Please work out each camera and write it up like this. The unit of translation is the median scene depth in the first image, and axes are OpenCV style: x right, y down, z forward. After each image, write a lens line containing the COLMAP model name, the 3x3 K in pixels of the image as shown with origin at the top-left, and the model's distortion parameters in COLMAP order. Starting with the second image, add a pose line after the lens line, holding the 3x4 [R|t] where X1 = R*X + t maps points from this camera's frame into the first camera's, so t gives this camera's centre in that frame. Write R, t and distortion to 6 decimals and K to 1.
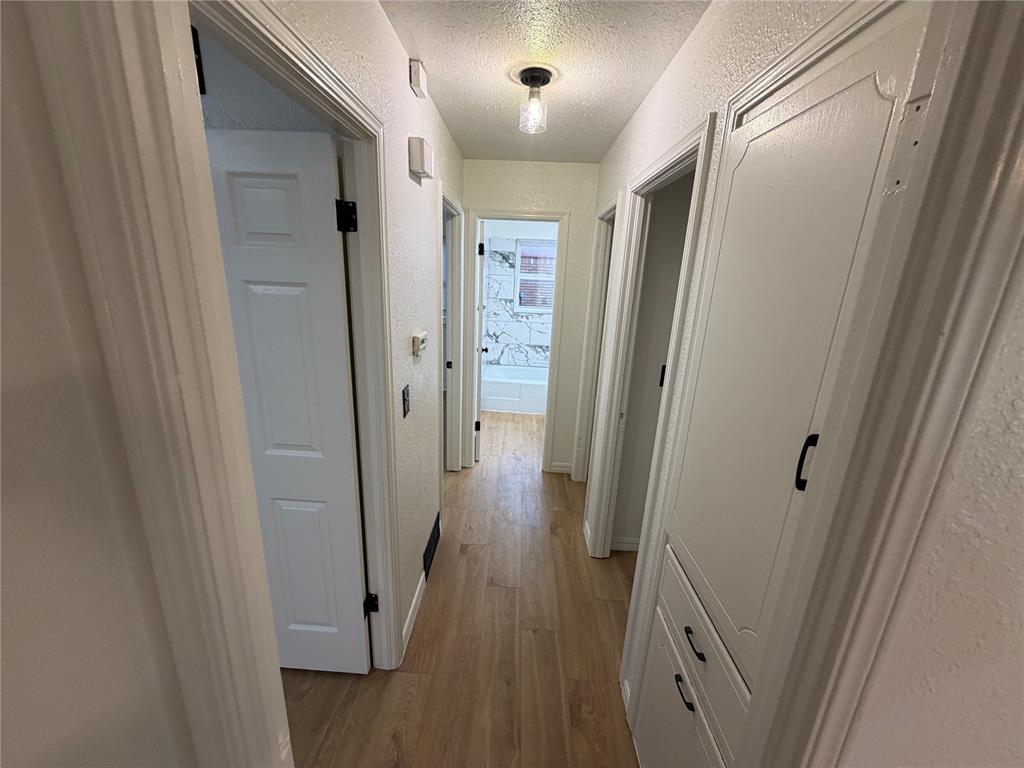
lens RADIAL K [[408.7, 0, 503.6], [0, 408.7, 381.7], [0, 0, 1]] dist [-0.000711, -0.000292]
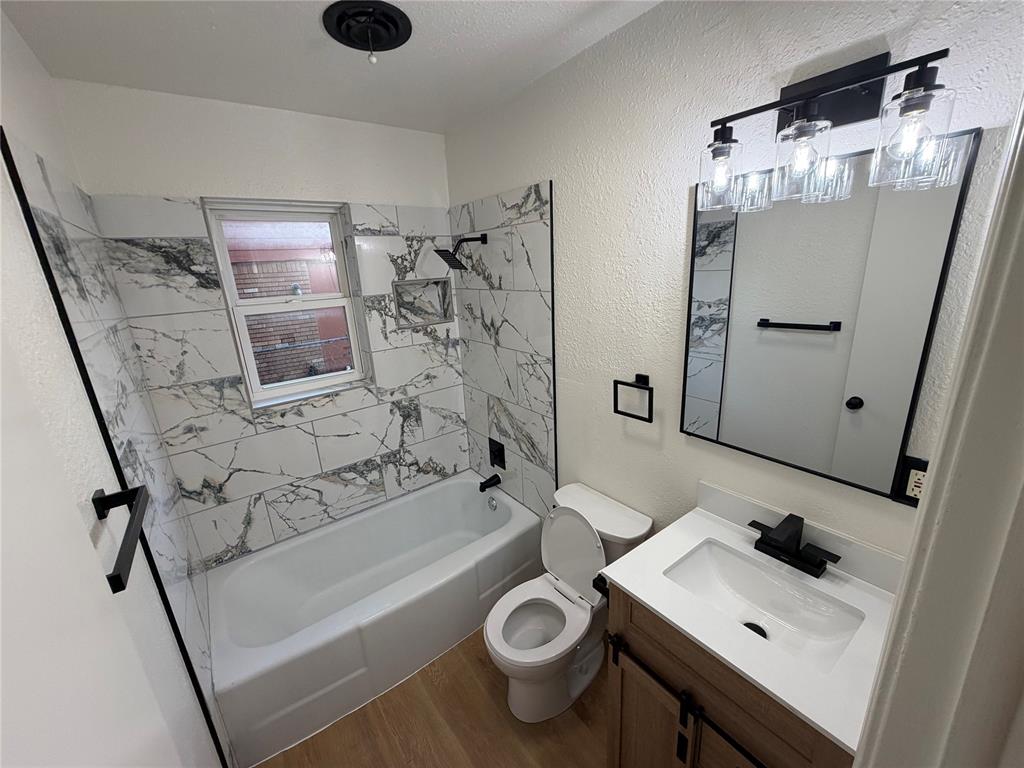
lens RADIAL K [[408.7, 0, 512.3], [0, 408.7, 385.7], [0, 0, 1]] dist [-0.000711, -0.000292]
pose [[0.768981, -0.254092, 0.586605, -0.005604], [0.247299, 0.964412, 0.093558, -0.172302], [-0.589501, 0.073122, 0.804451, 0.595233]]
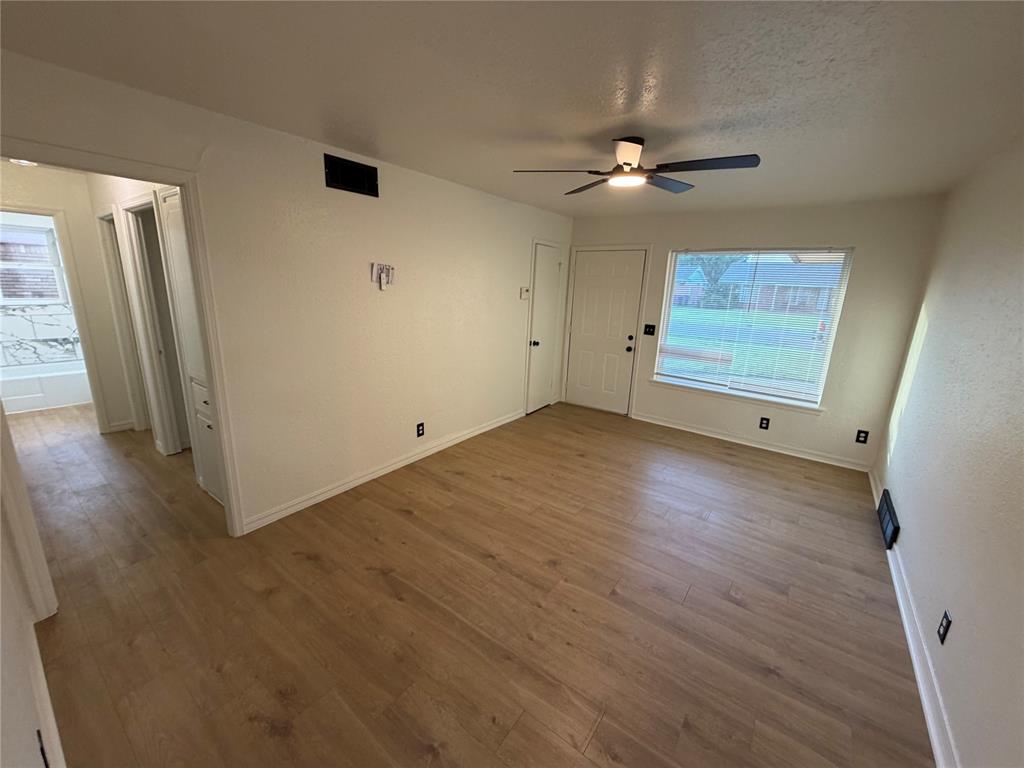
lens RADIAL K [[408.7, 0, 511.1], [0, 408.7, 382.6], [0, 0, 1]] dist [-0.000711, -0.000292]
pose [[0.561248, -0.215300, 0.799154, -0.096014], [0.204144, 0.971751, 0.118428, 0.118321], [-0.802076, 0.096675, 0.589345, -0.407799]]
